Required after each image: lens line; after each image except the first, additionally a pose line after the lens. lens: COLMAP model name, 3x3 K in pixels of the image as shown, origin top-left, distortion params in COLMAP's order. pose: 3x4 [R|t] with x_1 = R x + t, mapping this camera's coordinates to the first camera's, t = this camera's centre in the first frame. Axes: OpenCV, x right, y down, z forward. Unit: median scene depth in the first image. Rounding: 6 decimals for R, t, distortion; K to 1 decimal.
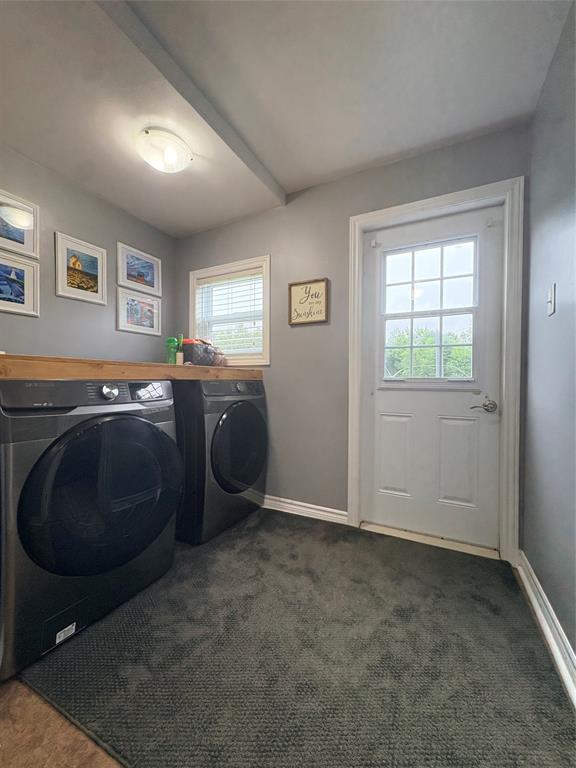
lens RADIAL K [[305.6, 0, 288.0], [0, 305.6, 384.0], [0, 0, 1]] dist [-0.001630, 0.000093]
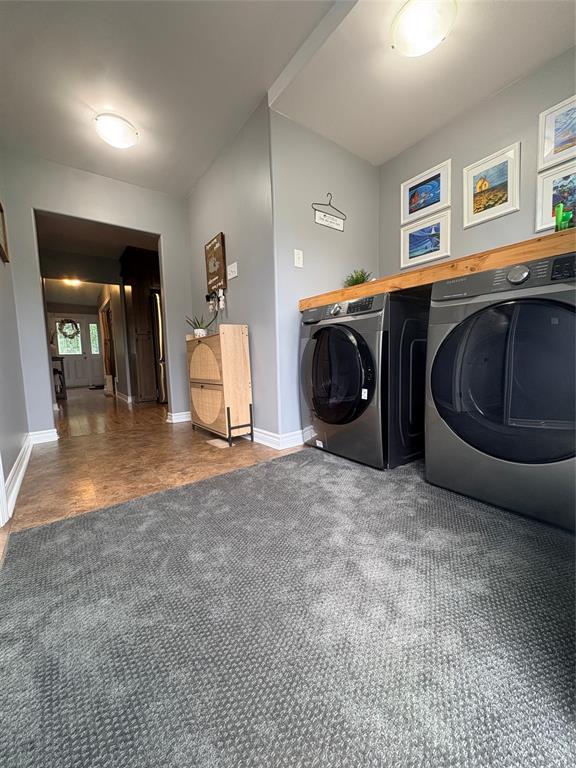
lens RADIAL K [[305.6, 0, 288.0], [0, 305.6, 384.0], [0, 0, 1]] dist [-0.001630, 0.000093]
pose [[-0.450204, 0.089133, -0.888466, 0.566023], [0.019962, 0.995761, 0.089781, 0.158671], [0.892702, 0.022684, -0.450075, 0.937017]]
